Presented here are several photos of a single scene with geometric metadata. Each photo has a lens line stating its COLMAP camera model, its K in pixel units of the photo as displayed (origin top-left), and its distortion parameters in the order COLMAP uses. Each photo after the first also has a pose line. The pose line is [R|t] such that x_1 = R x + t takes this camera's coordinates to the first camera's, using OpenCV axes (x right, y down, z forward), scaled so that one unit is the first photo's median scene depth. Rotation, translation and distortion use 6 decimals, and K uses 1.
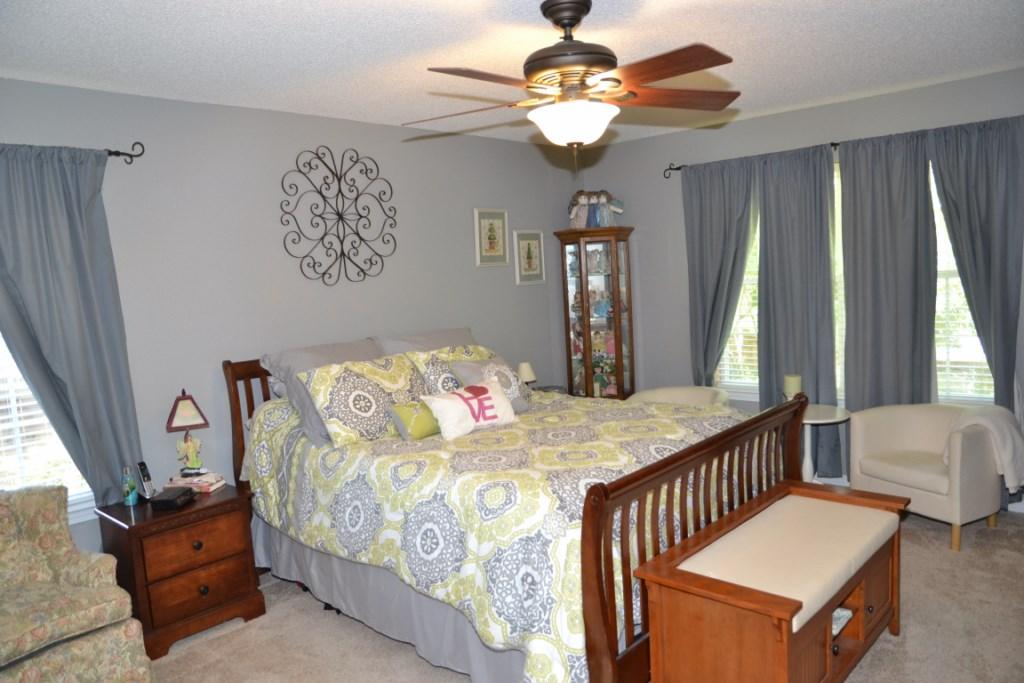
lens RADIAL K [[721.4, 0, 512.0], [0, 721.4, 341.5], [0, 0, 1]] dist [-0.116405, 0.087161]
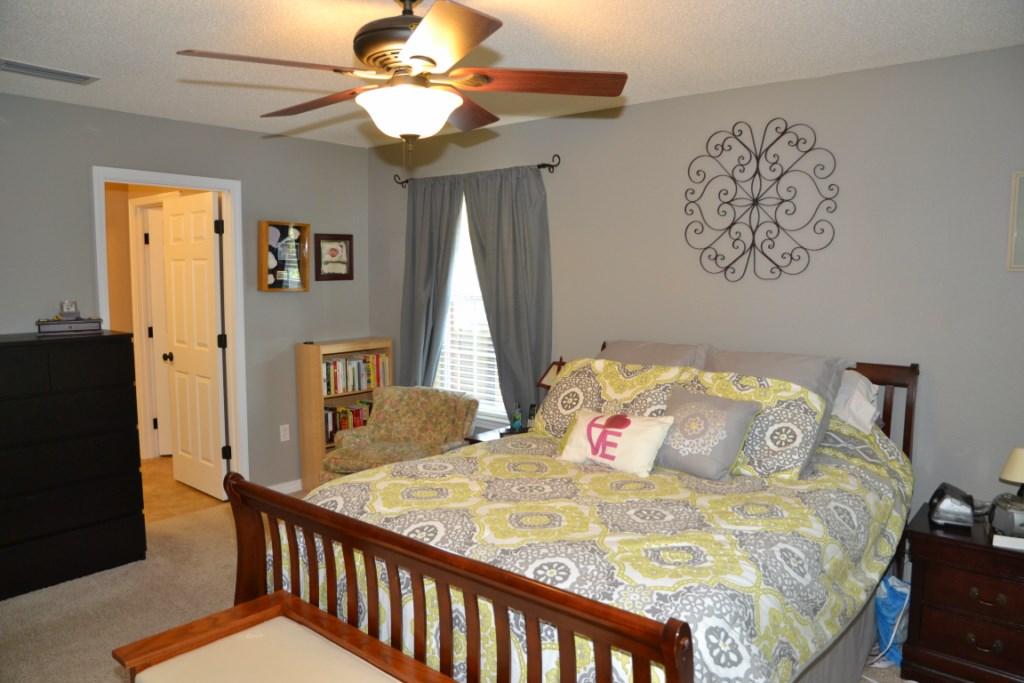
lens RADIAL K [[721.4, 0, 512.0], [0, 721.4, 341.5], [0, 0, 1]] dist [-0.116405, 0.087161]
pose [[0.058500, 0.155544, -0.986095, 0.619654], [-0.104112, 0.983351, 0.148934, -0.109957], [0.992844, 0.093951, 0.073720, 0.682808]]
